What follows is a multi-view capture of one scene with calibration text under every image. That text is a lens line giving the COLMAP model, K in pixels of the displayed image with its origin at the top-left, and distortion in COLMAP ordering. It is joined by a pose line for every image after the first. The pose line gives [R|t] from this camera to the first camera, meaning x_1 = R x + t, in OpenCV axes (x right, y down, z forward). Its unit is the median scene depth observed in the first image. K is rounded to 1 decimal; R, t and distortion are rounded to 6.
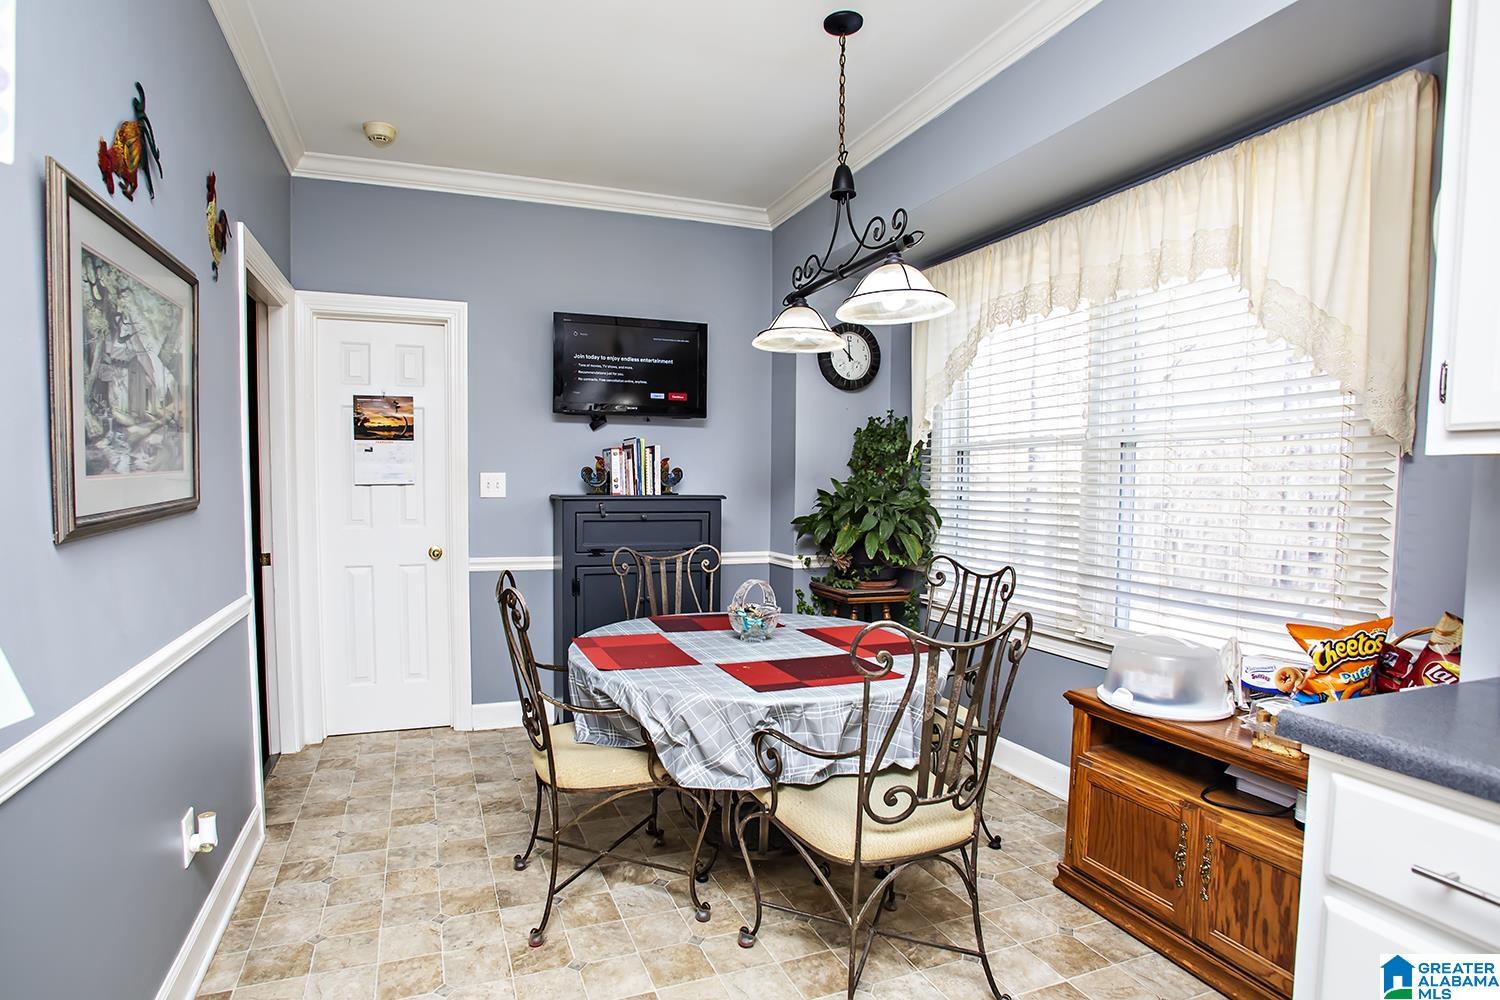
lens RADIAL K [[750.6, 0, 678.7], [0, 750.6, 527.4], [0, 0, 1]] dist [-0.092521, 0.039663]
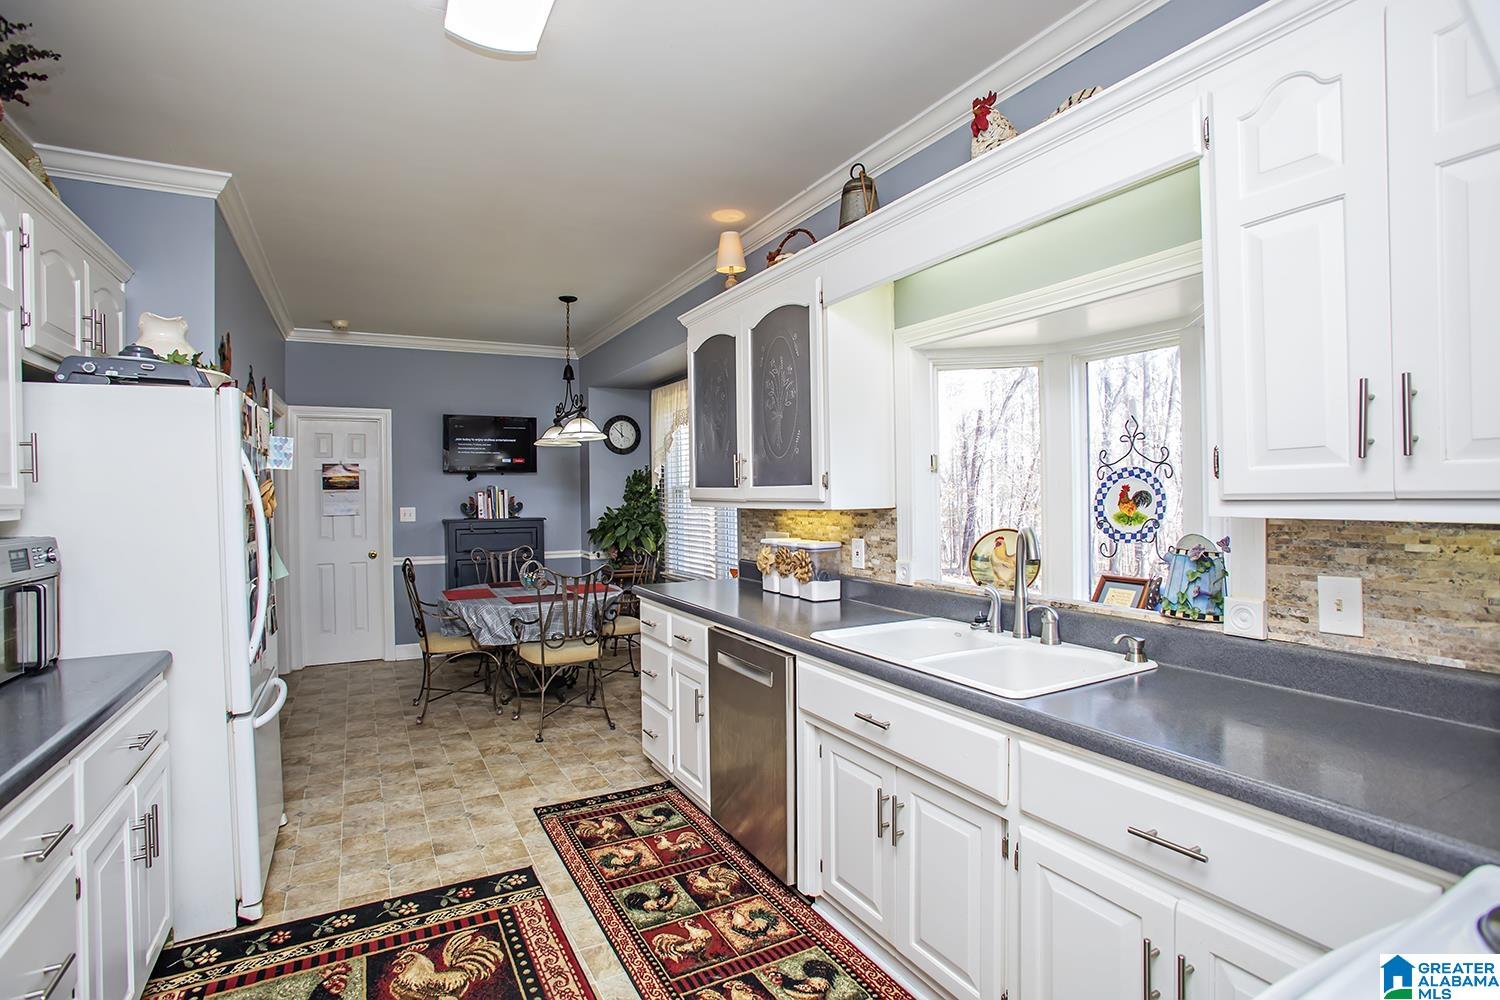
lens RADIAL K [[701.5, 0, 717.8], [0, 701.5, 501.1], [0, 0, 1]] dist [-0.087632, 0.032309]
pose [[0.988449, -0.017660, 0.150522, 0.226482], [0.025692, 0.998338, -0.051587, 0.013091], [-0.149361, 0.054858, 0.987260, -0.698434]]
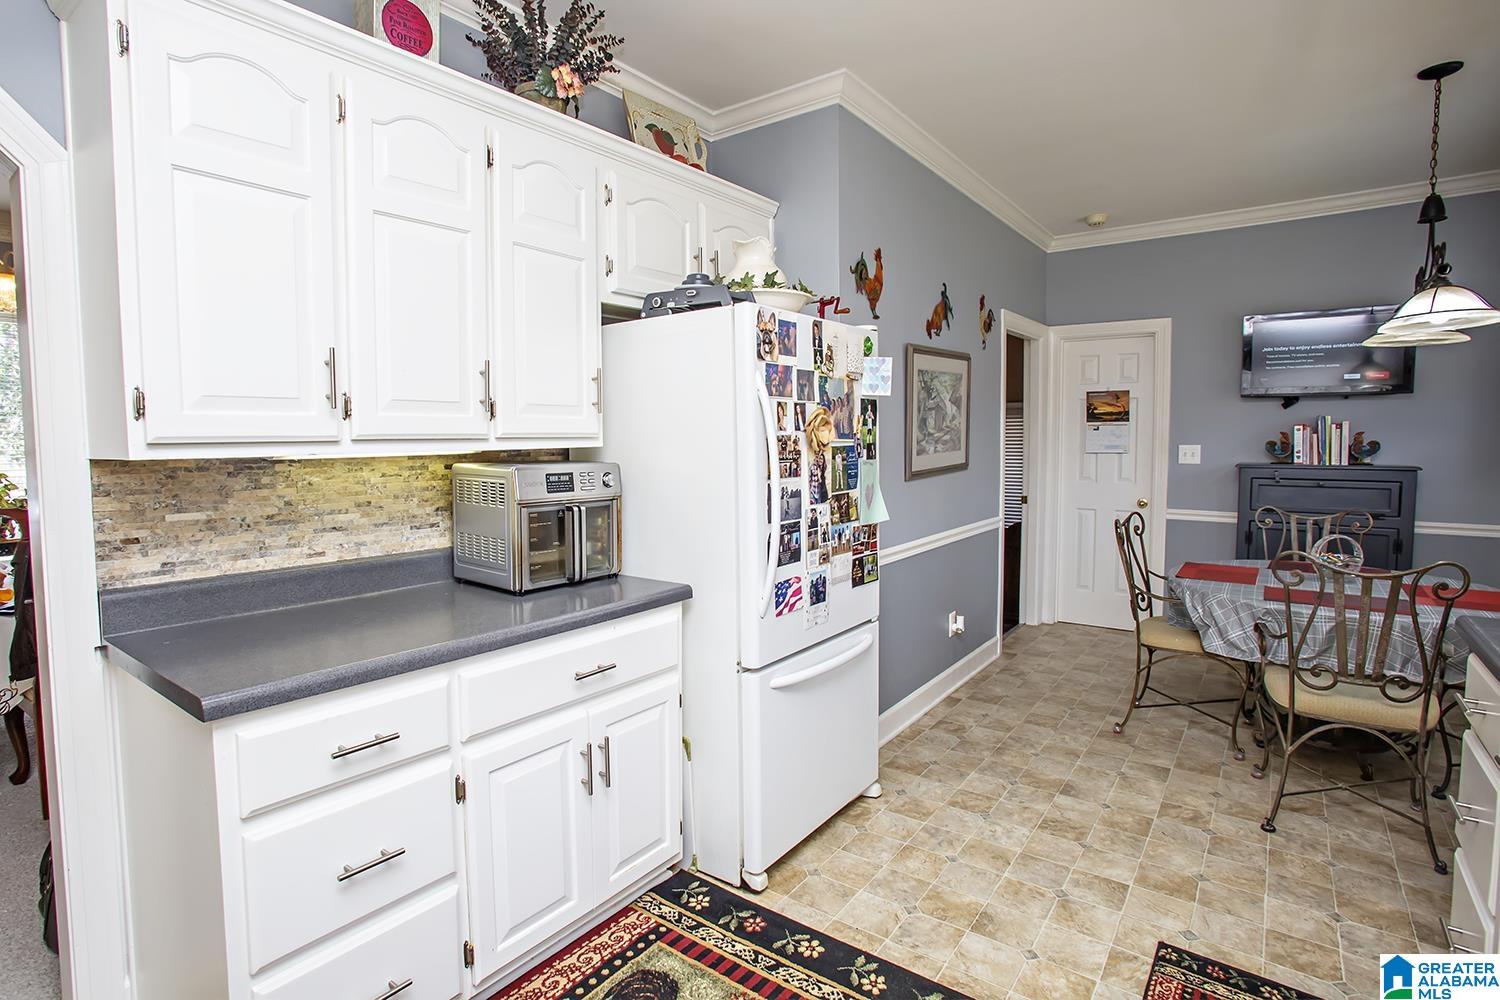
lens RADIAL K [[740.0, 0, 741.7], [0, 740.0, 491.5], [0, 0, 1]] dist [-0.082042, 0.039276]
pose [[0.561115, 0.050689, -0.826185, 0.372433], [-0.042126, 0.998579, 0.032655, -0.000463], [0.826665, 0.016481, 0.562452, -0.371573]]
